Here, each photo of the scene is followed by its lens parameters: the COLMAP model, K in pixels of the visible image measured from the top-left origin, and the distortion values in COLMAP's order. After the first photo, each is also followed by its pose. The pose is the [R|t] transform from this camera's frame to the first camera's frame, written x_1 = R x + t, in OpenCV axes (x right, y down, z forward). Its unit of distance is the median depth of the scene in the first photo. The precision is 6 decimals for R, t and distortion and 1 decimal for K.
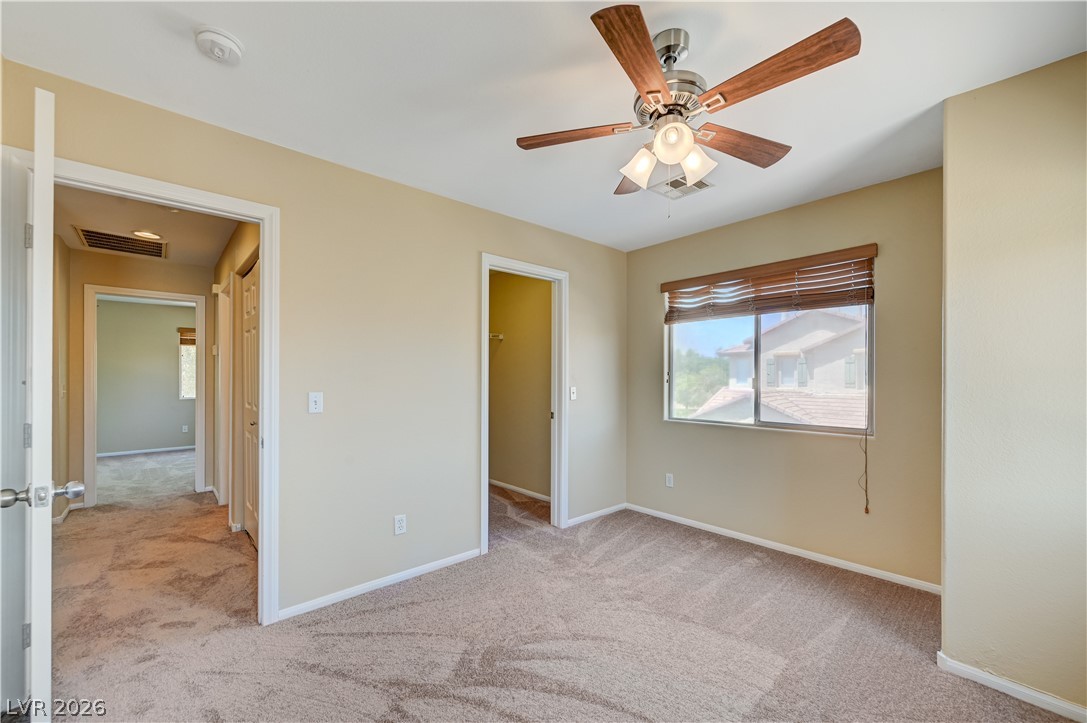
lens RADIAL K [[437.8, 0, 545.0], [0, 437.8, 375.0], [0, 0, 1]] dist [0.001377, 0.000715]
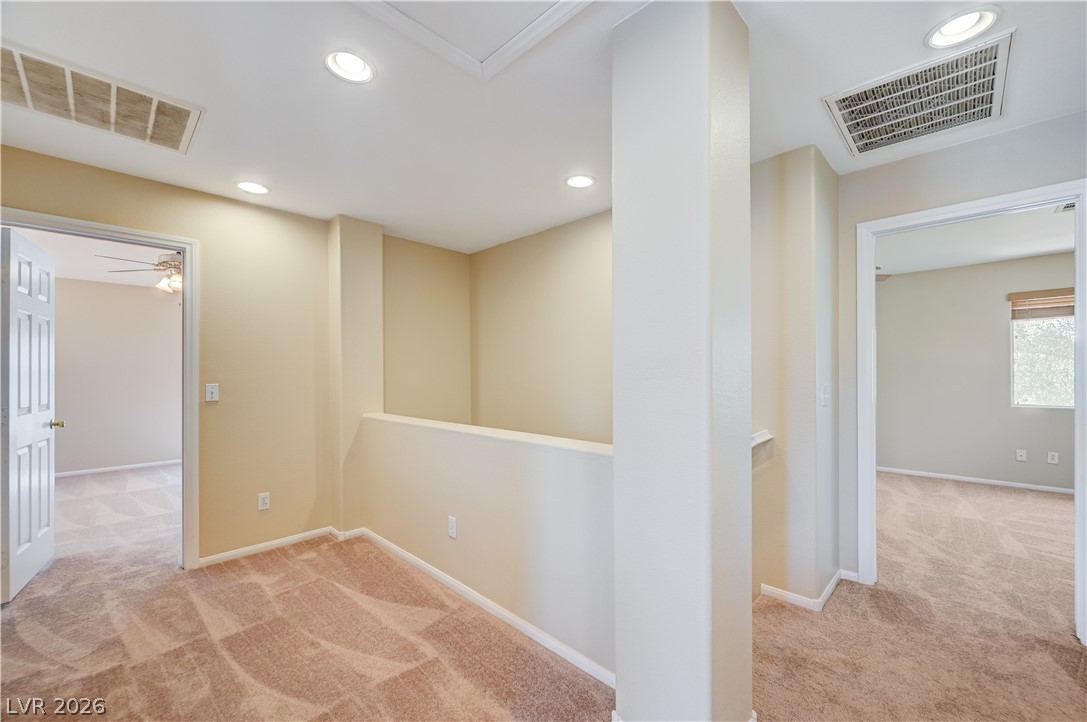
lens RADIAL K [[437.8, 0, 540.0], [0, 437.8, 367.6], [0, 0, 1]] dist [0.001377, 0.000715]
pose [[0.073802, -0.000907, -0.997273, -0.360522], [0.004192, 0.999991, -0.000599, -0.004019], [0.997264, -0.004136, 0.073805, 0.393610]]
